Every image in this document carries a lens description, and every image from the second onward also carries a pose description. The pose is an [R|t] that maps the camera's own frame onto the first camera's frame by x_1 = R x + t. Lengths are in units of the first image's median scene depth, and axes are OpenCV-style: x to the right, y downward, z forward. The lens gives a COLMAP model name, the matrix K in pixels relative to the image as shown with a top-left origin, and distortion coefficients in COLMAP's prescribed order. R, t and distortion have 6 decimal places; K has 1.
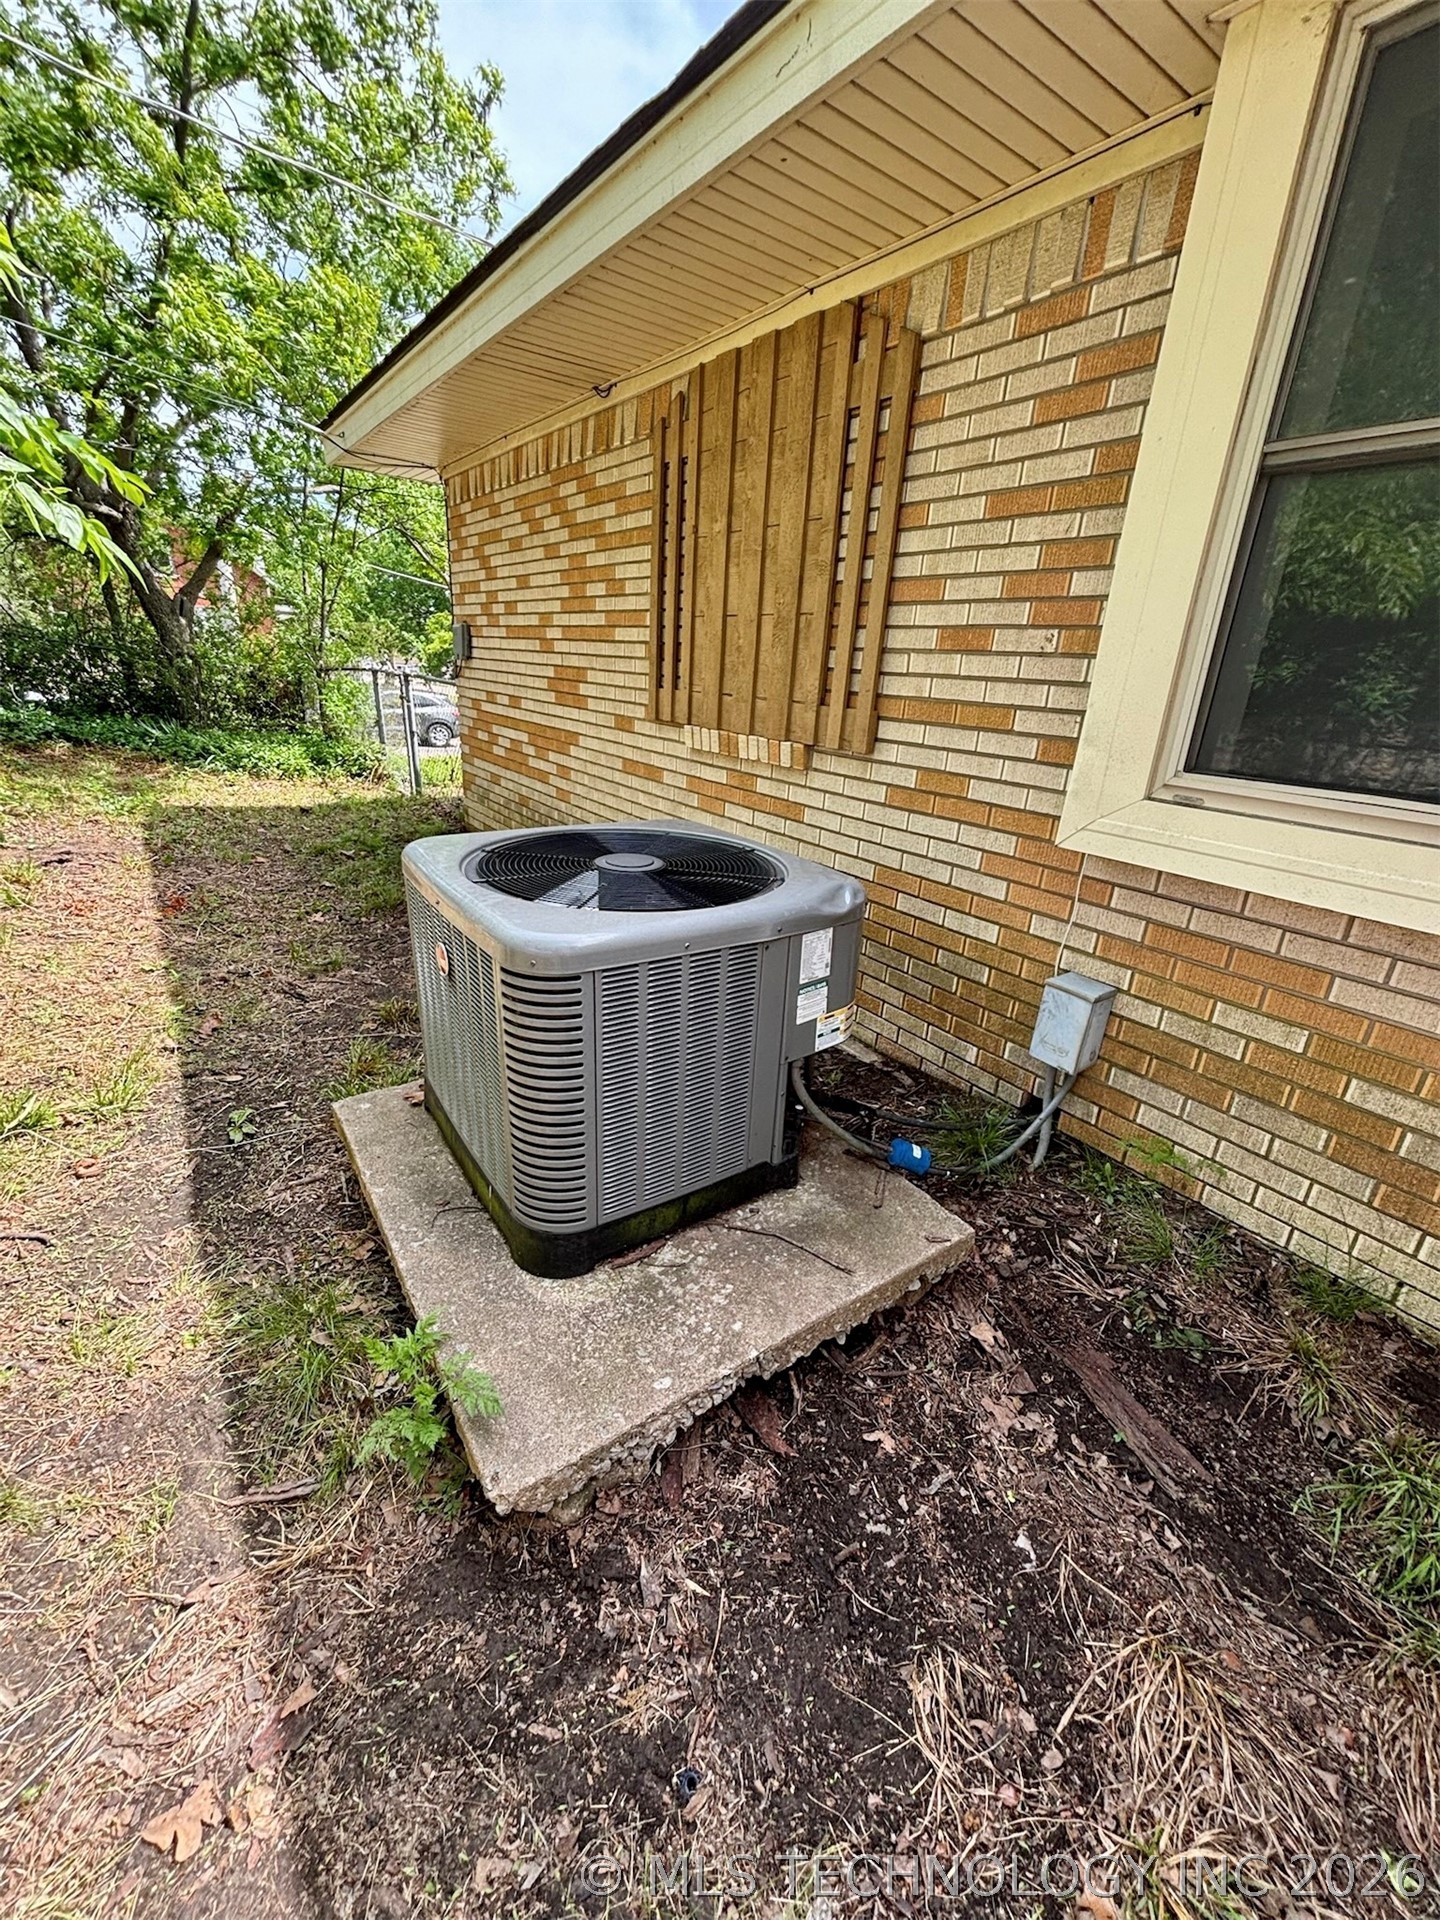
lens RADIAL K [[768.0, 0, 720.5], [0, 768.0, 960.3], [0, 0, 1]] dist [0.001802, -0.001068]
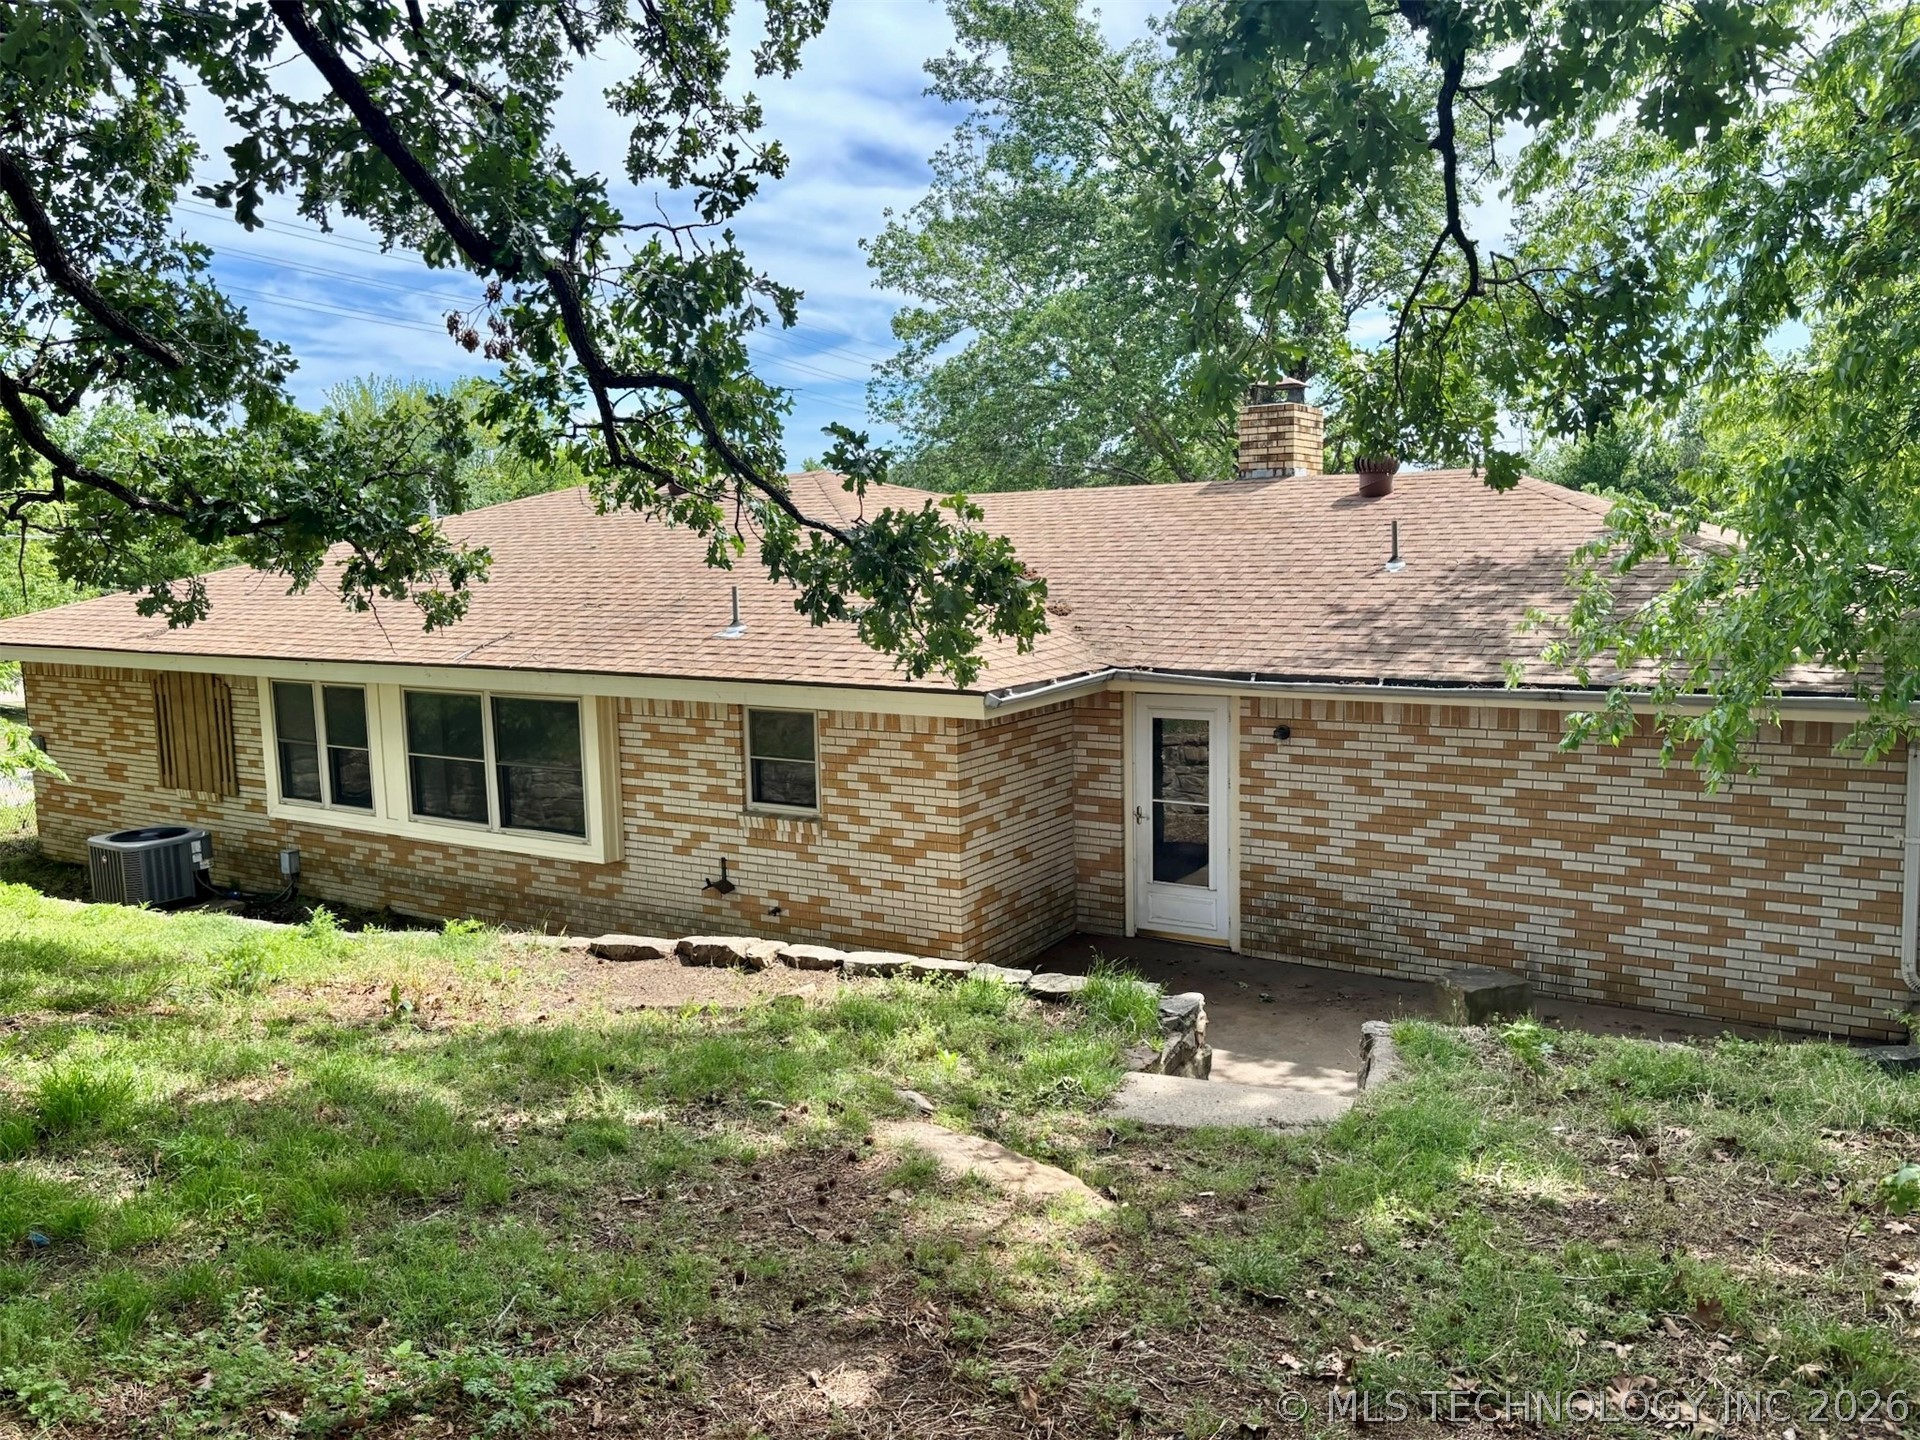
lens RADIAL K [[1452.9, 0, 968.7], [0, 1452.9, 721.9], [0, 0, 1]] dist [0.083791, -0.076996]
pose [[0.926174, -0.119963, 0.357505, 0.918821], [0.199999, 0.959992, -0.196000, 1.336779], [-0.319689, 0.253030, 0.913112, -6.058657]]
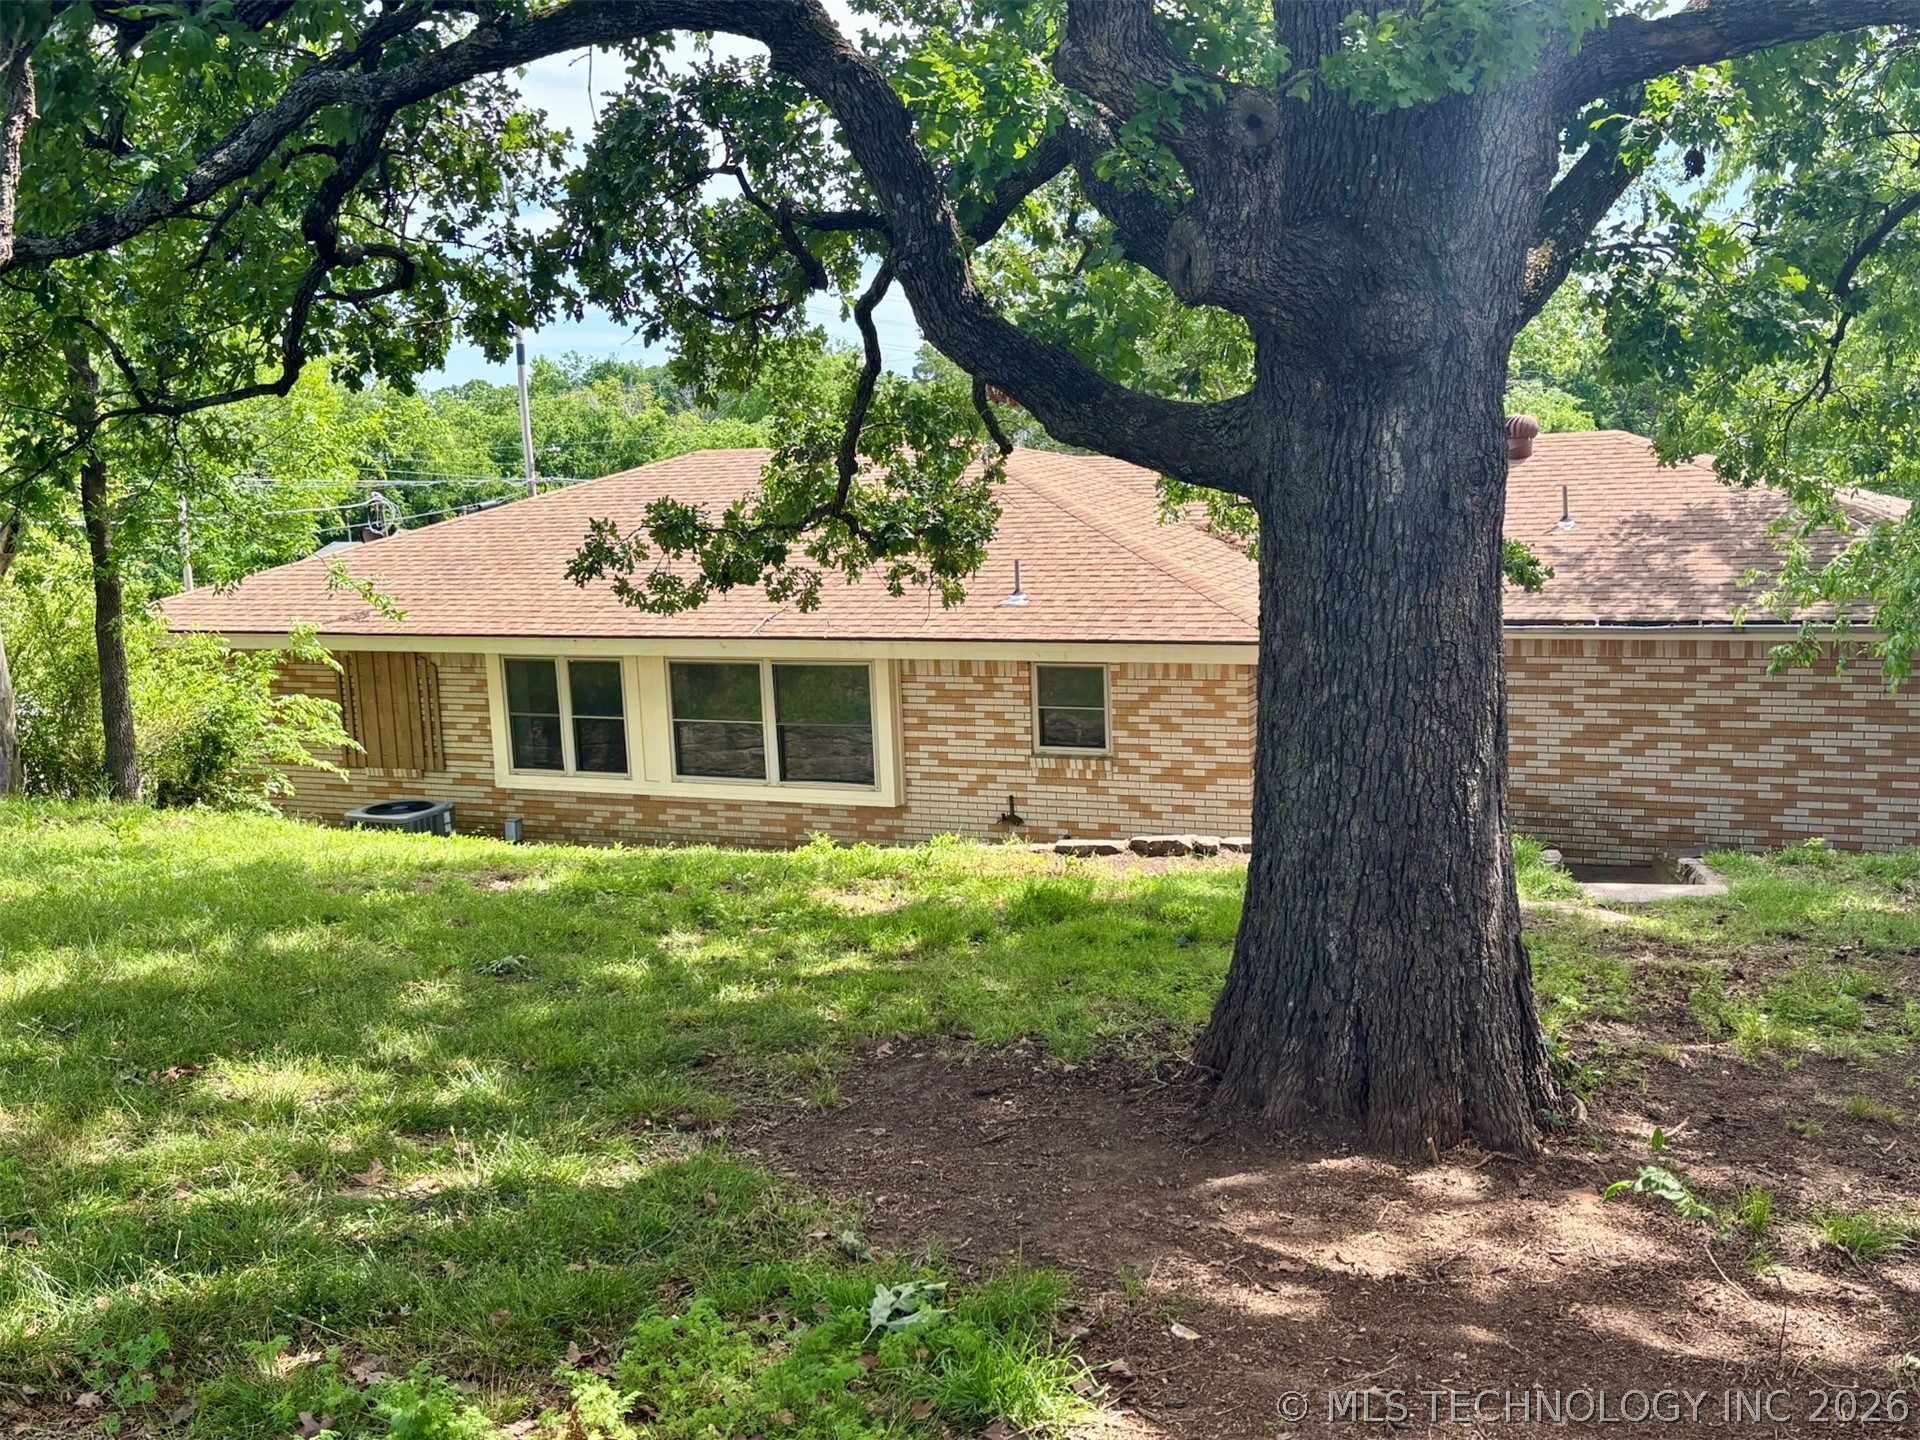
lens RADIAL K [[1844.0, 0, 953.4], [0, 1844.0, 717.0], [0, 0, 1]] dist [0.056620, -0.010811]
pose [[0.875520, -0.162868, 0.454905, -1.588690], [0.256949, 0.954256, -0.152880, 1.390348], [-0.409196, 0.250737, 0.877320, -7.464822]]
